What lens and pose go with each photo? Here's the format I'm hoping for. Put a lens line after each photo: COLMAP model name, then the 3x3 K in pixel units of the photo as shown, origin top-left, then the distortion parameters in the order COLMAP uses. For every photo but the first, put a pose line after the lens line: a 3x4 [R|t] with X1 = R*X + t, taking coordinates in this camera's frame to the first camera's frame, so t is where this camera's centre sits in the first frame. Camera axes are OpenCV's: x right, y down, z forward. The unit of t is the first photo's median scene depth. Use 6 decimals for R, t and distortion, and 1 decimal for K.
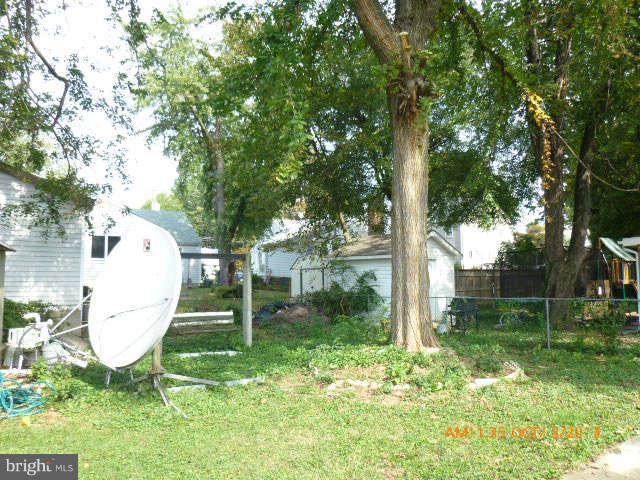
lens RADIAL K [[495.1, 0, 320.8], [0, 495.1, 243.6], [0, 0, 1]] dist [-0.047921, 0.015556]
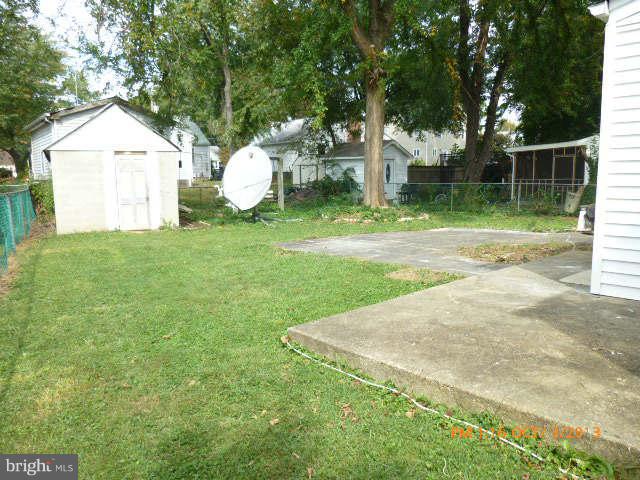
lens RADIAL K [[495.1, 0, 324.2], [0, 495.1, 239.3], [0, 0, 1]] dist [-0.047921, 0.015556]
pose [[0.998308, -0.011134, 0.057078, -0.070283], [-0.000533, 0.979709, 0.200424, -0.030464], [-0.058151, -0.200115, 0.978045, -0.513312]]
